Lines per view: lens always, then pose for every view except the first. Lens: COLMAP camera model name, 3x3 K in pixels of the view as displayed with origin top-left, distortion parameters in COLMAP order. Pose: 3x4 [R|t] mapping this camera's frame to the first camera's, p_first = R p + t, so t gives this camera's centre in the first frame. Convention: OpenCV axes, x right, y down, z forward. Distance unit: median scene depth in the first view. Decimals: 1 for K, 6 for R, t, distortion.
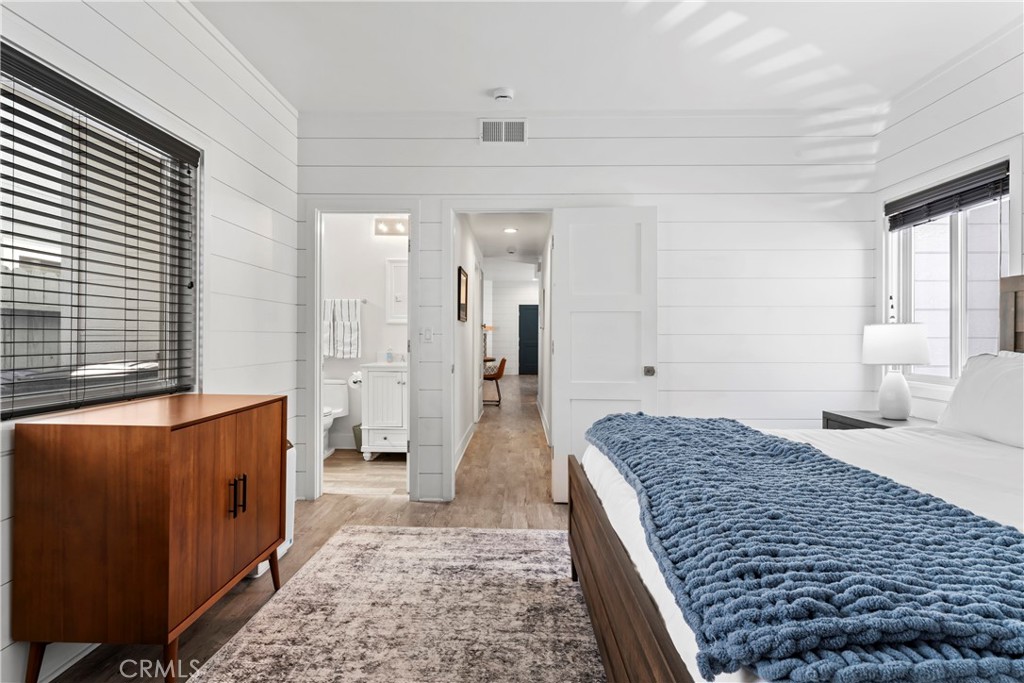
lens RADIAL K [[516.8, 0, 507.9], [0, 516.8, 336.1], [0, 0, 1]] dist [0.000362, -0.000248]
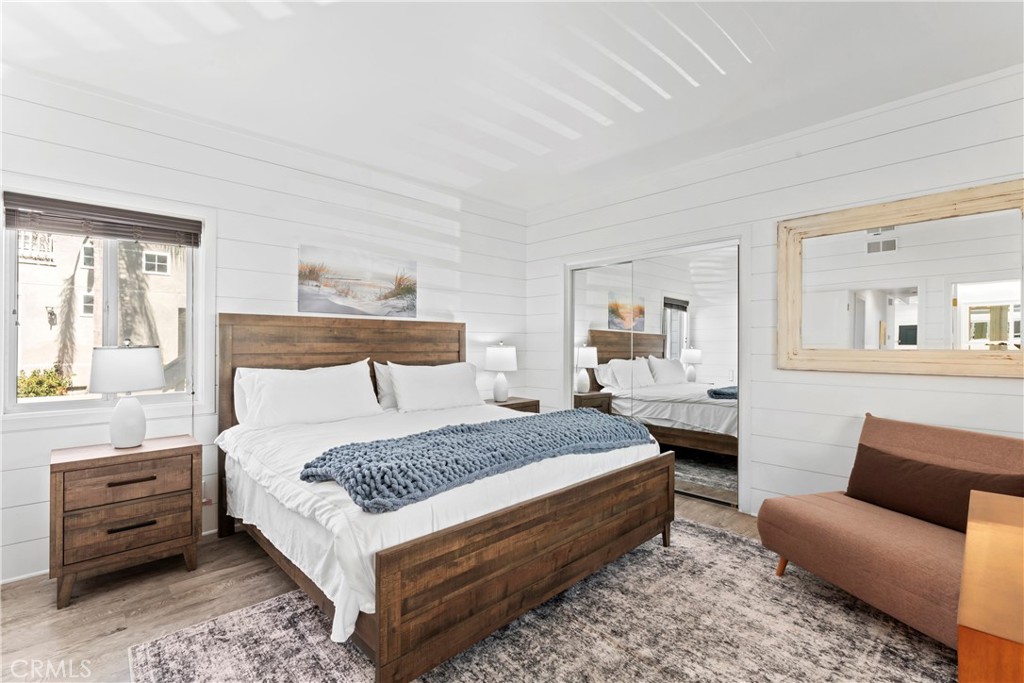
lens RADIAL K [[463.4, 0, 510.3], [0, 463.4, 337.4], [0, 0, 1]] dist [0.003142, 0.000160]
pose [[-0.705302, 0.001611, 0.708905, -0.347392], [-0.004913, 0.999962, -0.007159, -0.037205], [-0.708890, -0.008532, -0.705268, 1.080267]]
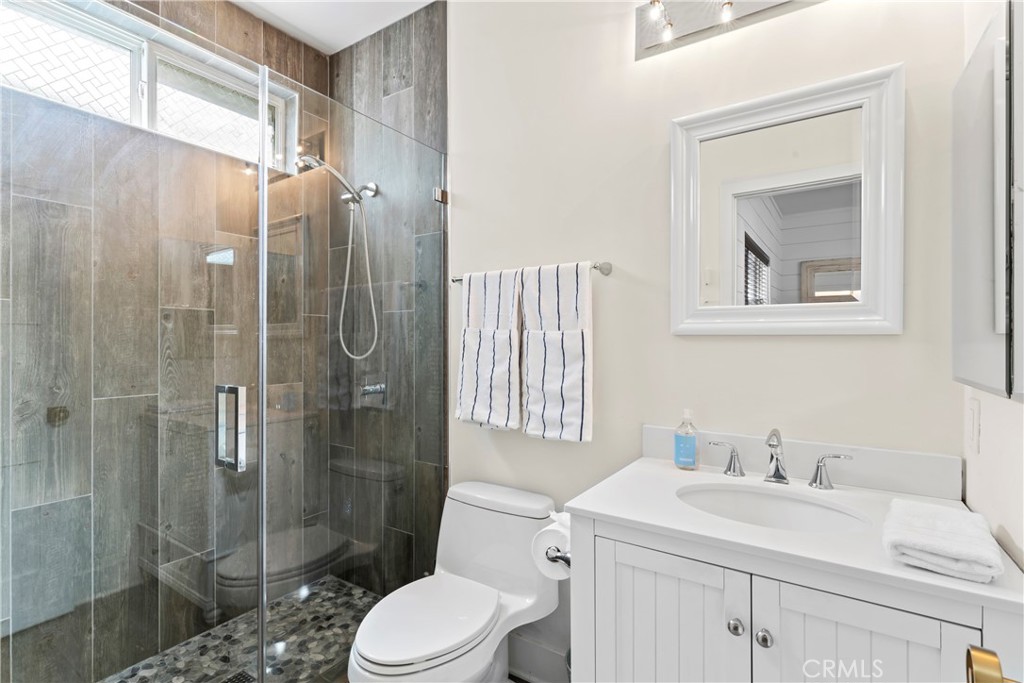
lens RADIAL K [[475.5, 0, 514.6], [0, 475.5, 344.5], [0, 0, 1]] dist [-0.000107, -0.000029]
pose [[0.846439, -0.000096, -0.532485, -0.289795], [-0.000929, 0.999998, -0.001657, -0.031557], [0.532484, 0.001897, 0.846438, 1.251569]]
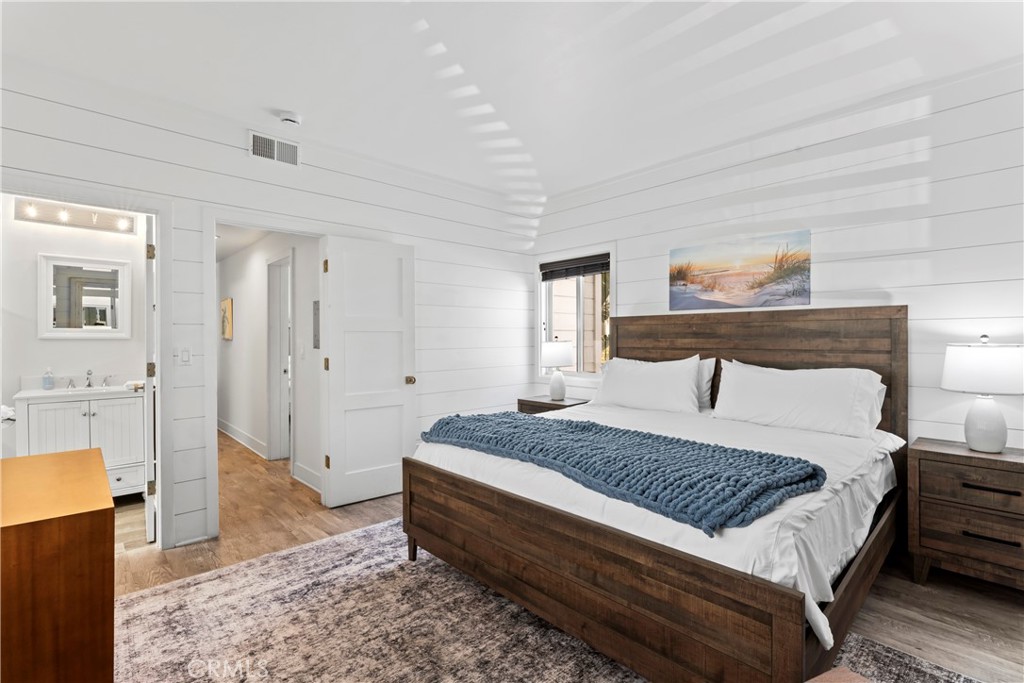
lens RADIAL K [[463.3, 0, 510.0], [0, 463.3, 338.0], [0, 0, 1]] dist [-0.004097, -0.000062]
pose [[0.718549, -0.007090, 0.695440, -0.366946], [0.007557, 0.999969, 0.002386, -0.037618], [-0.695435, 0.003541, 0.718580, 0.053073]]
